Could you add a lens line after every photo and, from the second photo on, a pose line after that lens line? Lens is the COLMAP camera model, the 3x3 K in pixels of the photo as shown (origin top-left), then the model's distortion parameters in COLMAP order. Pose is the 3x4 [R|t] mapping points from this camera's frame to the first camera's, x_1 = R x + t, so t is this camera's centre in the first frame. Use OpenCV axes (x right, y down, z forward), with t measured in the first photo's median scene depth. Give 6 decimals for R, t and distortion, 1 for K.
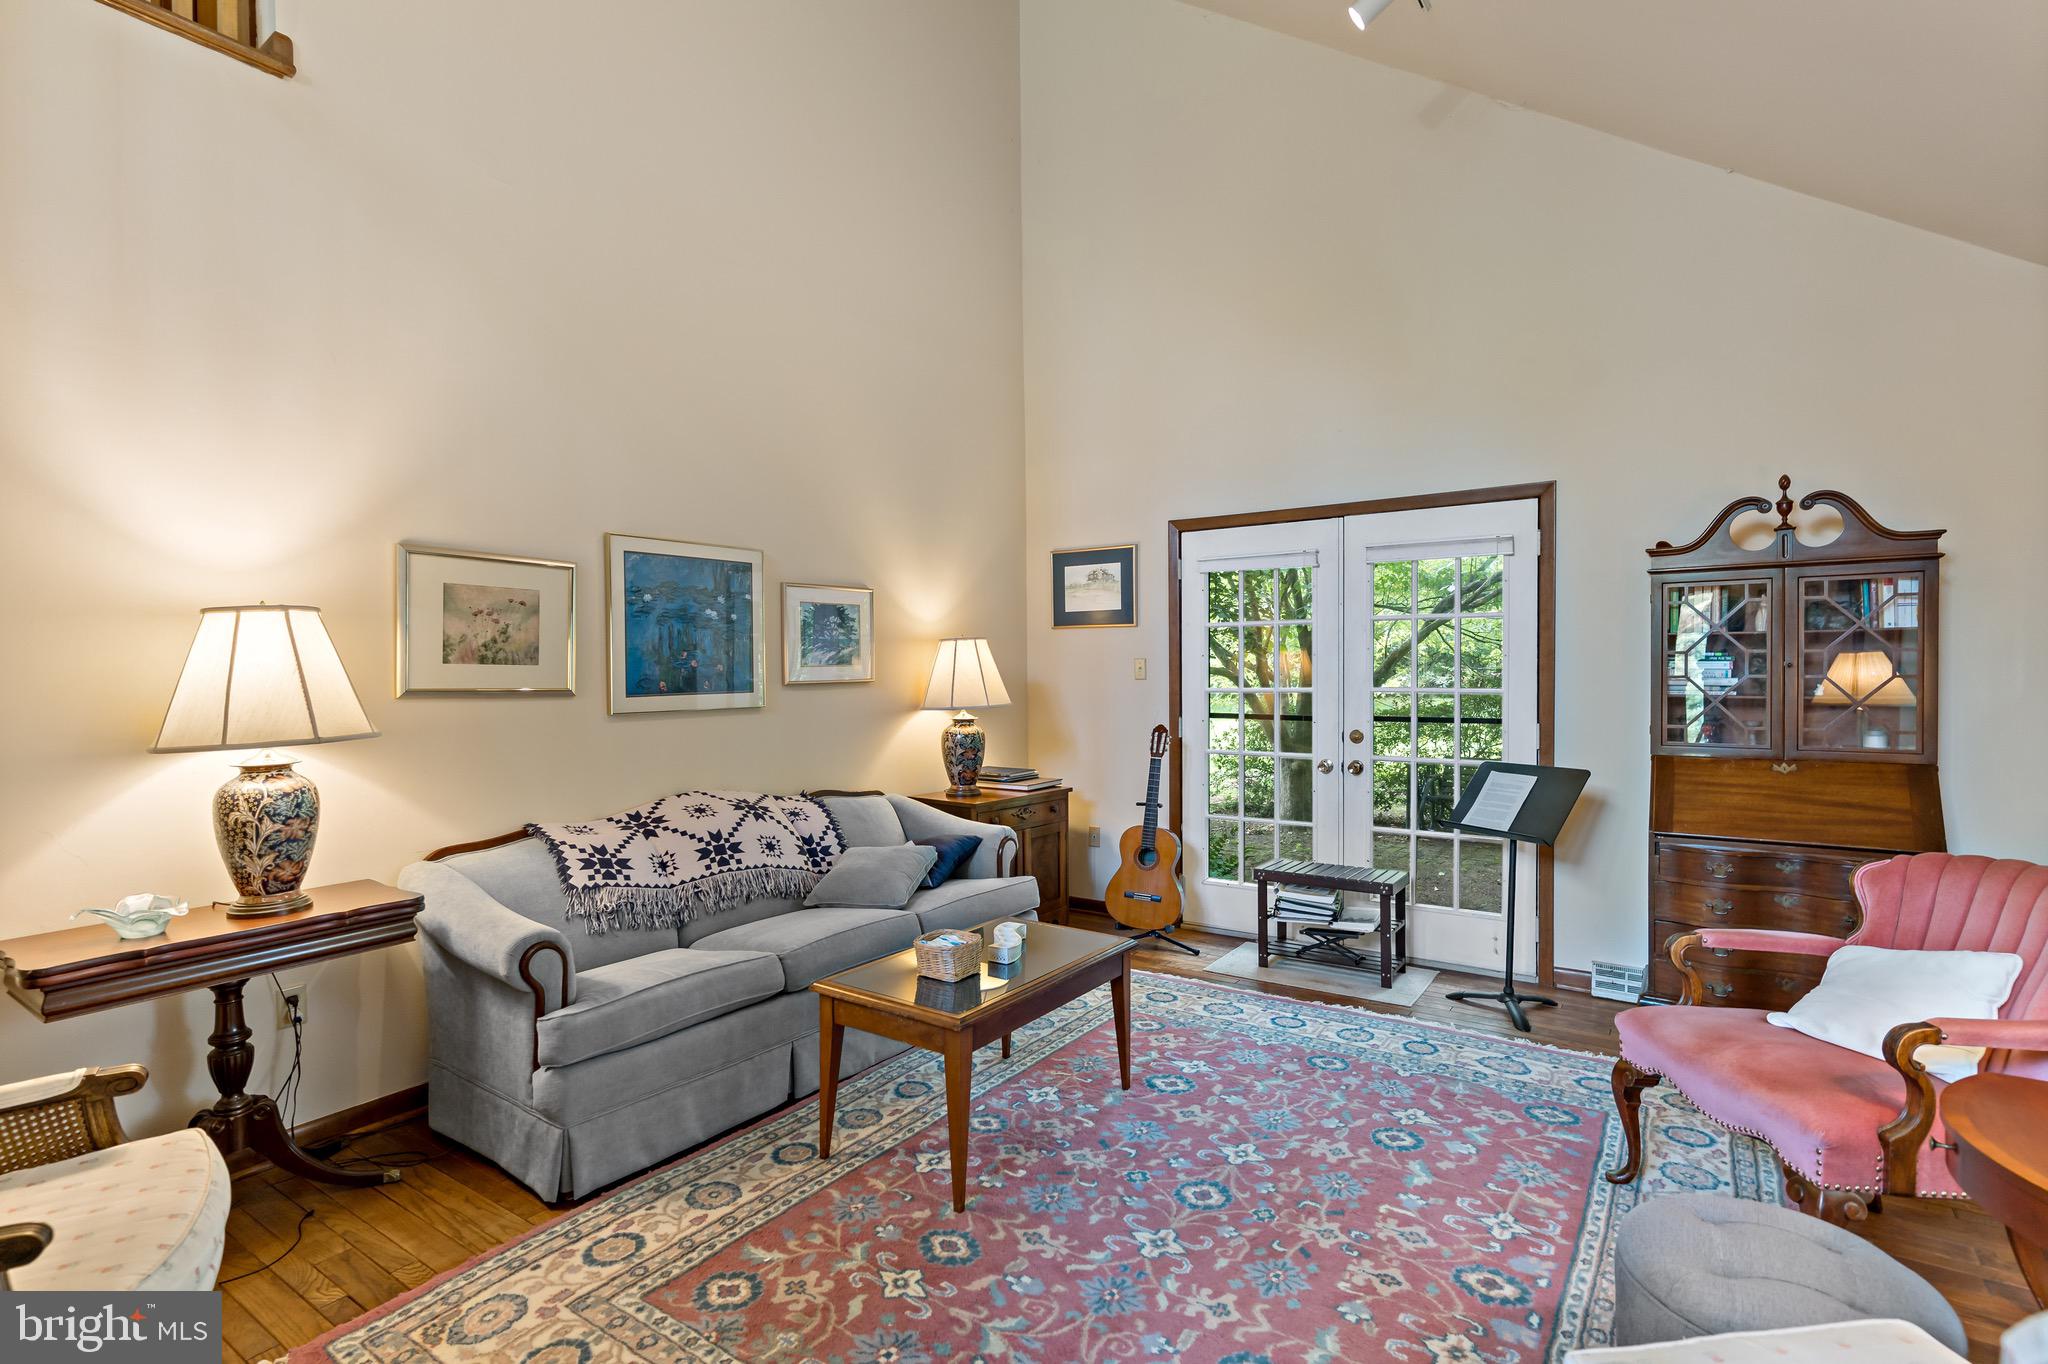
lens RADIAL K [[971.4, 0, 1024.0], [0, 971.4, 682.0], [0, 0, 1]] dist [-0.001295, -0.000337]
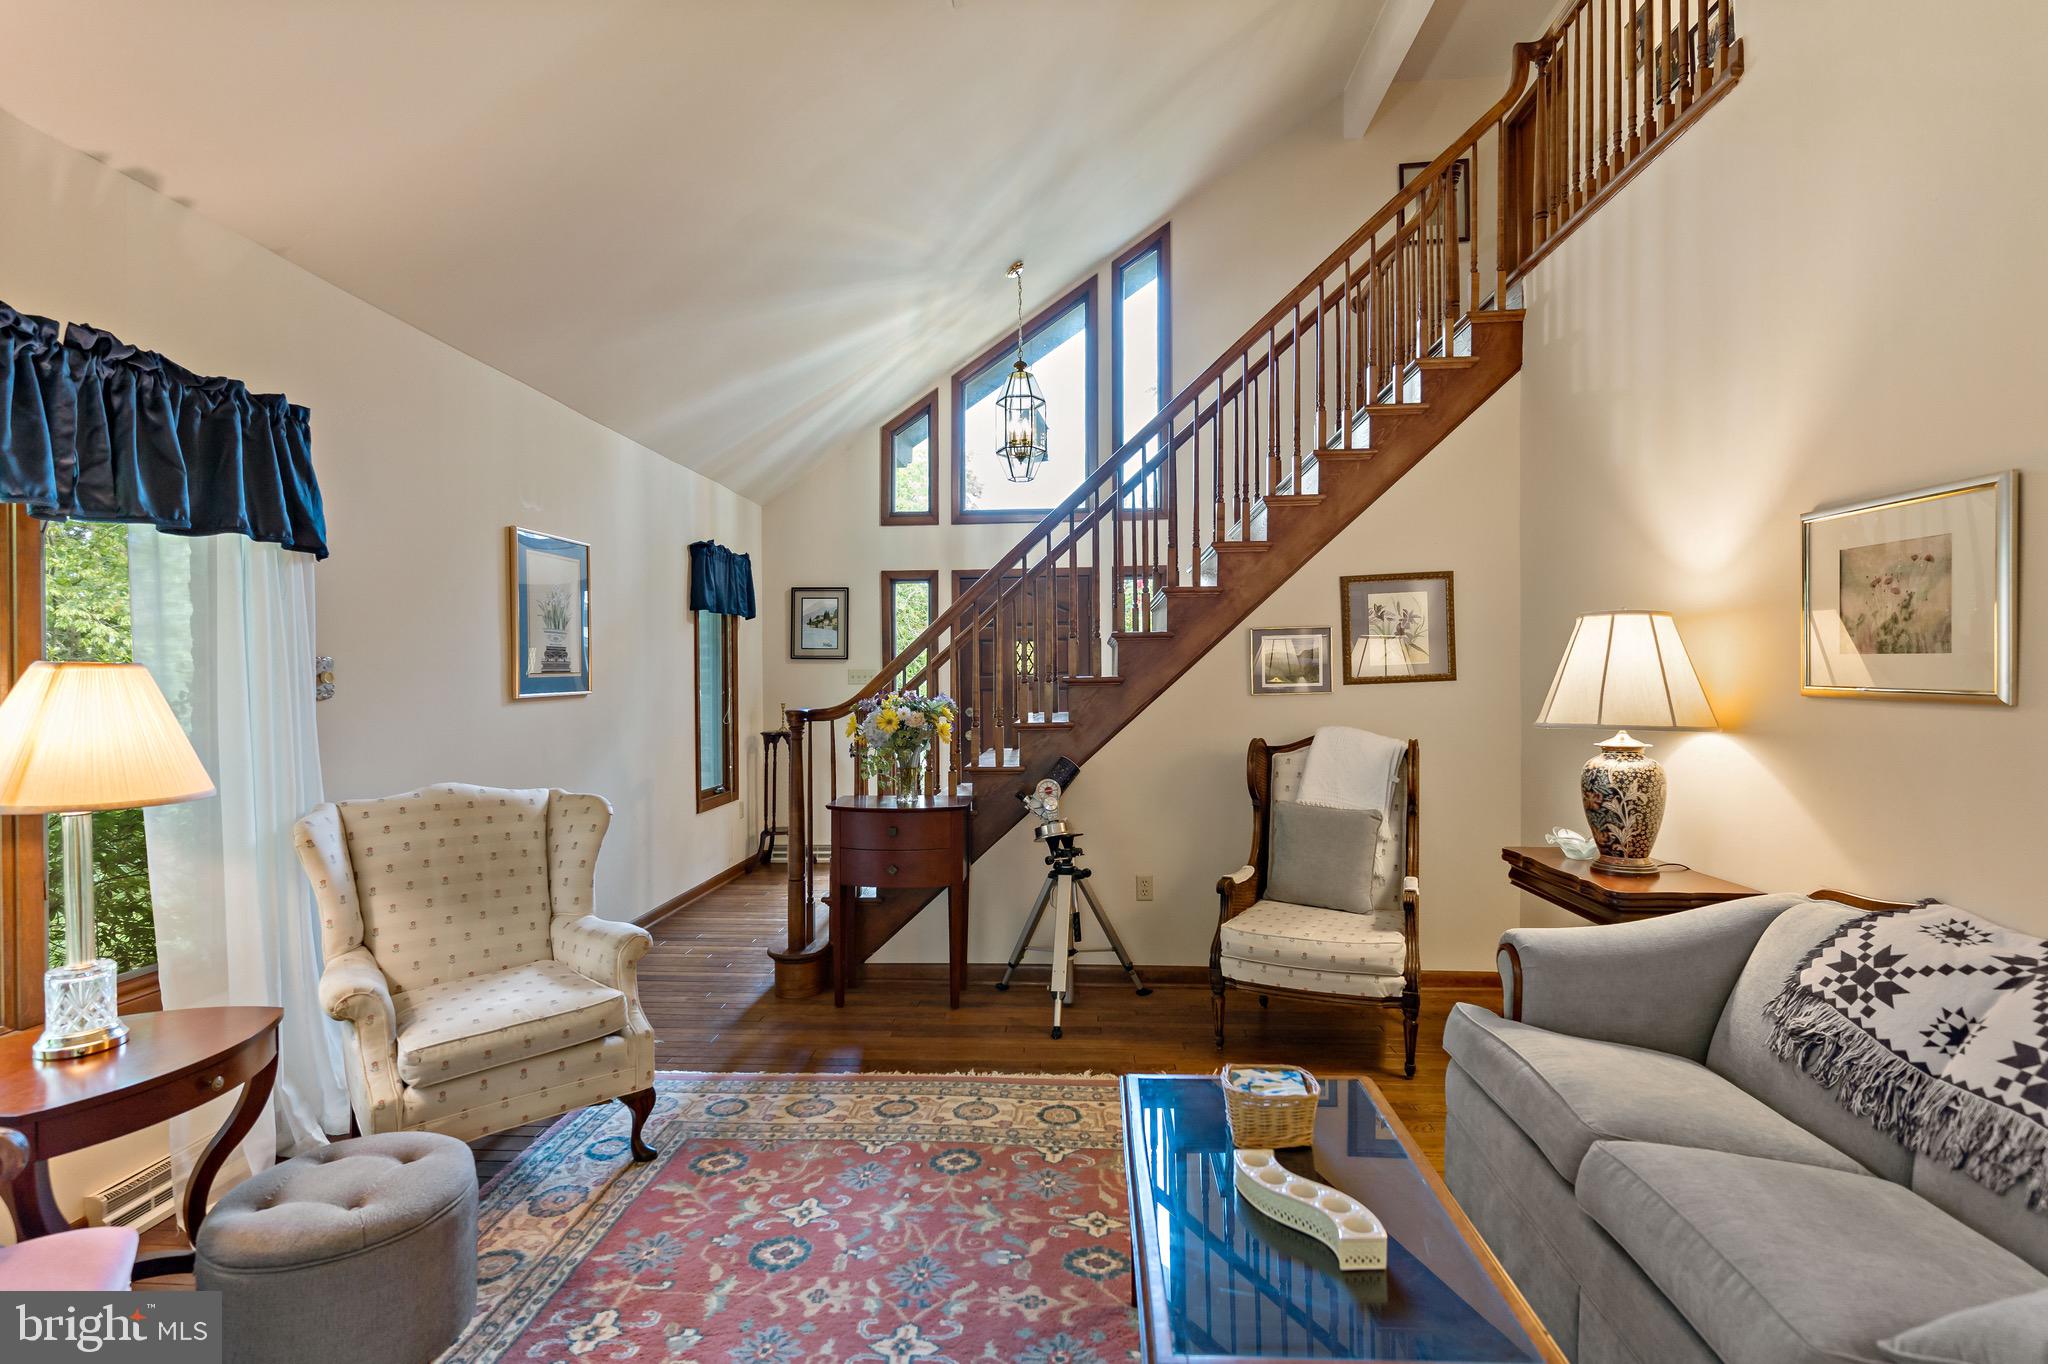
lens RADIAL K [[971.4, 0, 1024.0], [0, 971.4, 682.0], [0, 0, 1]] dist [-0.001295, -0.000337]
pose [[-0.857405, 0.014071, -0.514450, 0.345601], [0.011041, 0.999899, 0.008948, -0.011186], [0.514524, 0.001992, -0.857474, 1.286945]]
